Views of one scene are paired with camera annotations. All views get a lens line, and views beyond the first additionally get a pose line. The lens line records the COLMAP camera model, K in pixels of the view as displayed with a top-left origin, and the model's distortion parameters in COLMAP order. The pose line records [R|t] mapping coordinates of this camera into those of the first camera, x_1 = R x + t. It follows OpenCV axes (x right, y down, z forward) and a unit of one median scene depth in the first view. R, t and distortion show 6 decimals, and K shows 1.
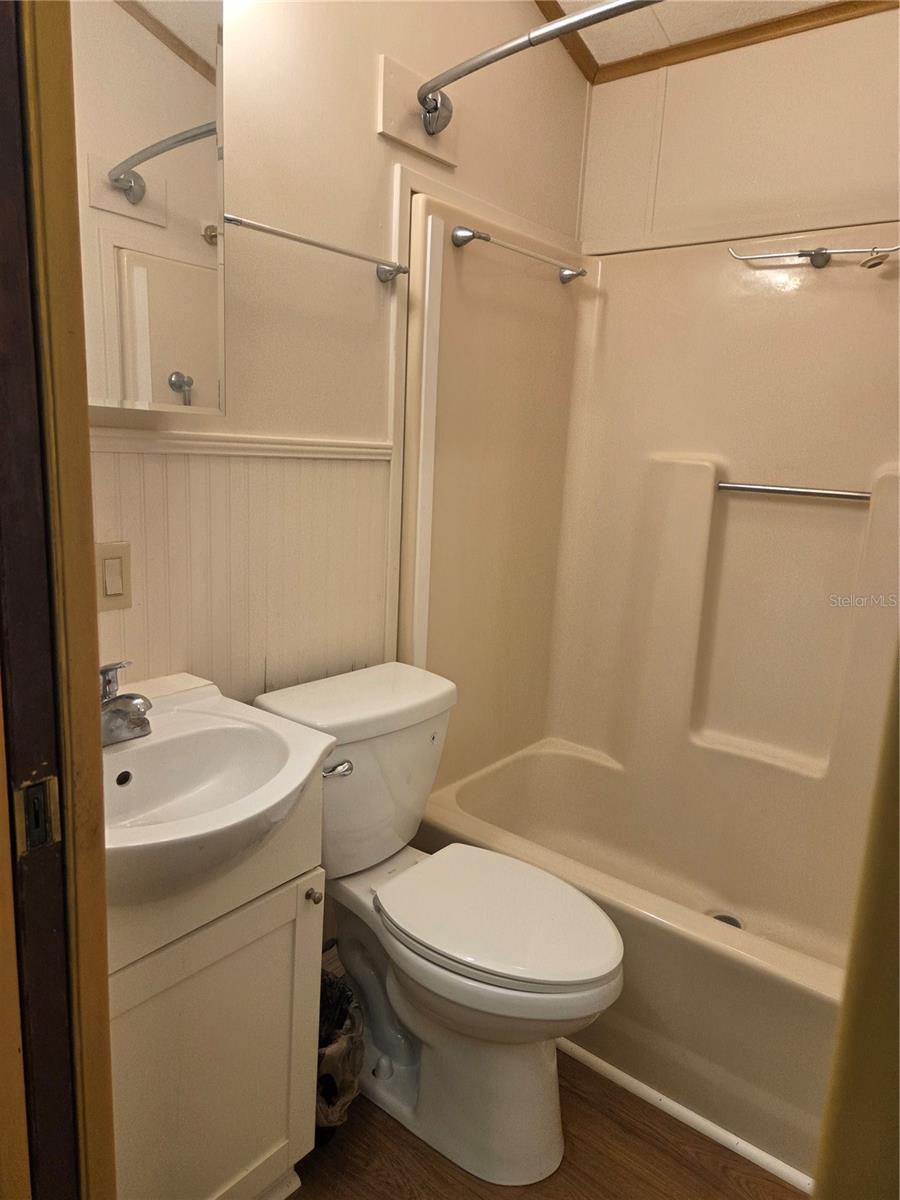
lens RADIAL K [[811.7, 0, 456.8], [0, 811.7, 608.2], [0, 0, 1]] dist [0.078086, -0.067479]
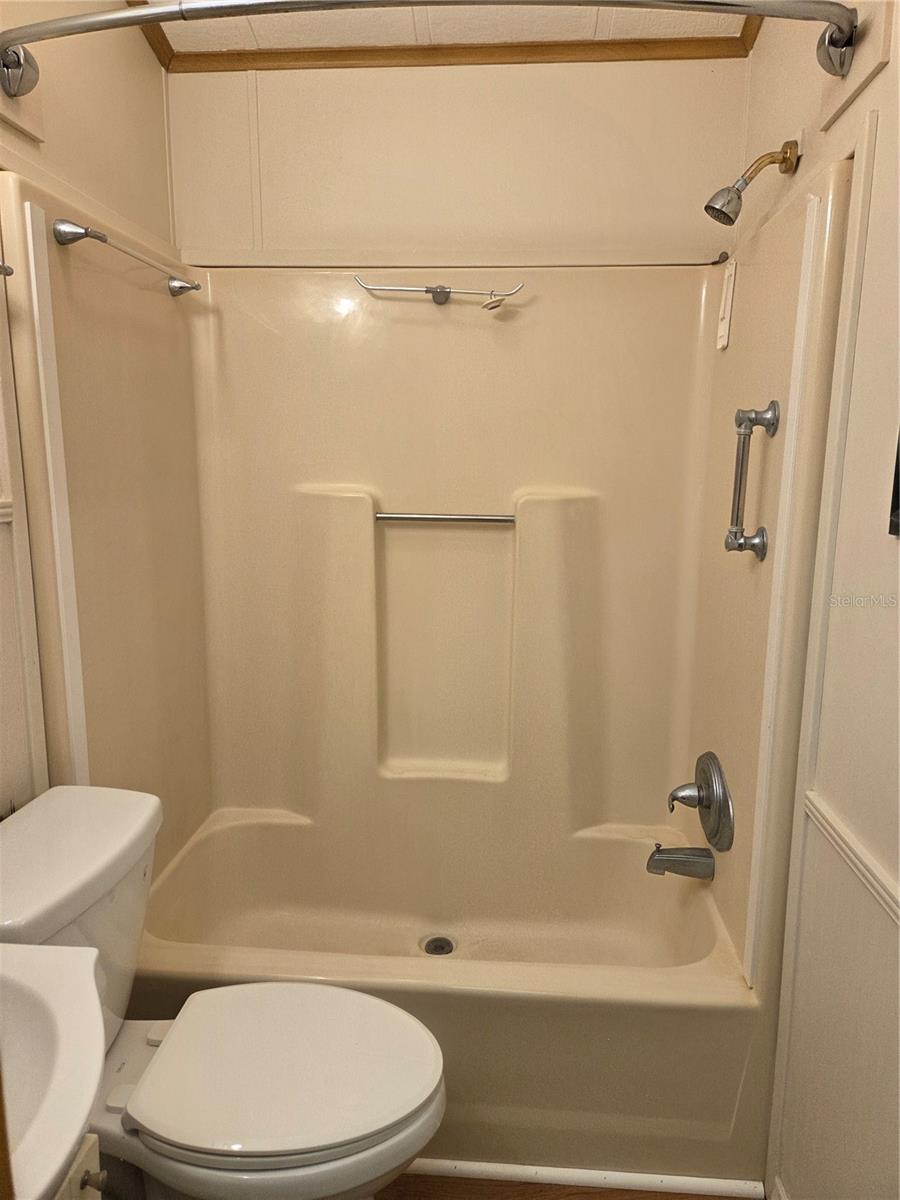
lens RADIAL K [[800.6, 0, 459.8], [0, 800.6, 600.4], [0, 0, 1]] dist [0.075273, -0.063261]
pose [[0.823903, -0.139253, 0.549356, -0.146395], [0.141824, 0.989161, 0.038034, -0.073629], [-0.548698, 0.046576, 0.834722, 0.145617]]
